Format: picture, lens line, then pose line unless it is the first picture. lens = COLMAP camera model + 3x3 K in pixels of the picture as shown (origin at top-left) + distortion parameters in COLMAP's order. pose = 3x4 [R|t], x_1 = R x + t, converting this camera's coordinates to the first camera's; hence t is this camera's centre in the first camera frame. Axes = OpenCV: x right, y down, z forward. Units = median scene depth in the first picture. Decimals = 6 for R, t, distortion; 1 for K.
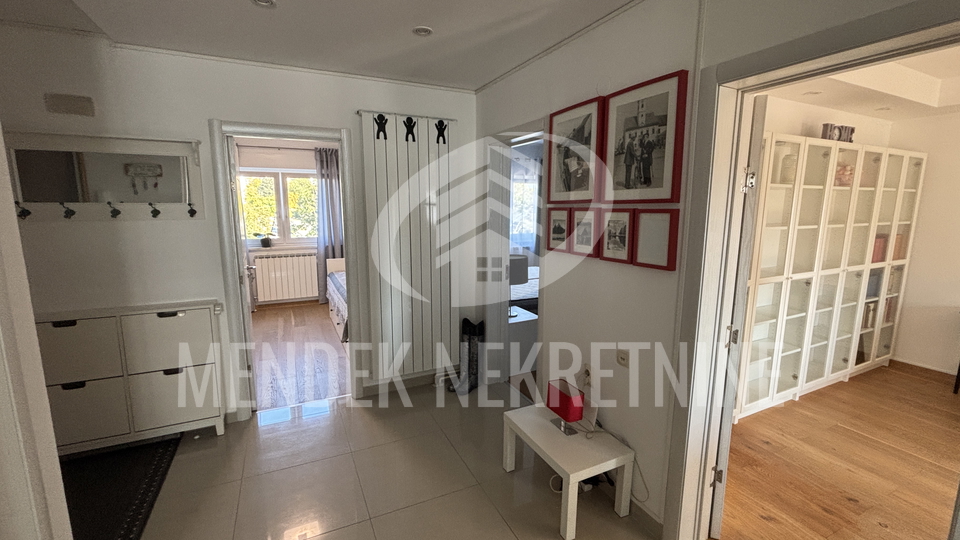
lens RADIAL K [[408.2, 0, 480.0], [0, 408.2, 270.0], [0, 0, 1]] dist [-0.001593, -0.000176]
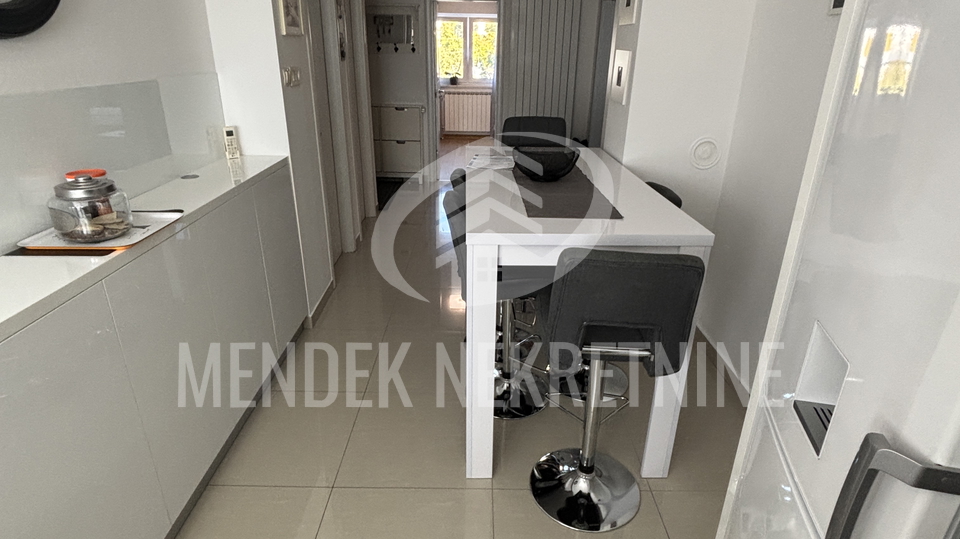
lens RADIAL K [[527.4, 0, 480.0], [0, 527.4, 269.5], [0, 0, 1]] dist [0.037513, -0.000026]
pose [[0.900995, 0.176521, -0.396294, 0.272241], [-0.080936, 0.965834, 0.246198, 0.081350], [0.426214, -0.189748, 0.884498, -0.470999]]
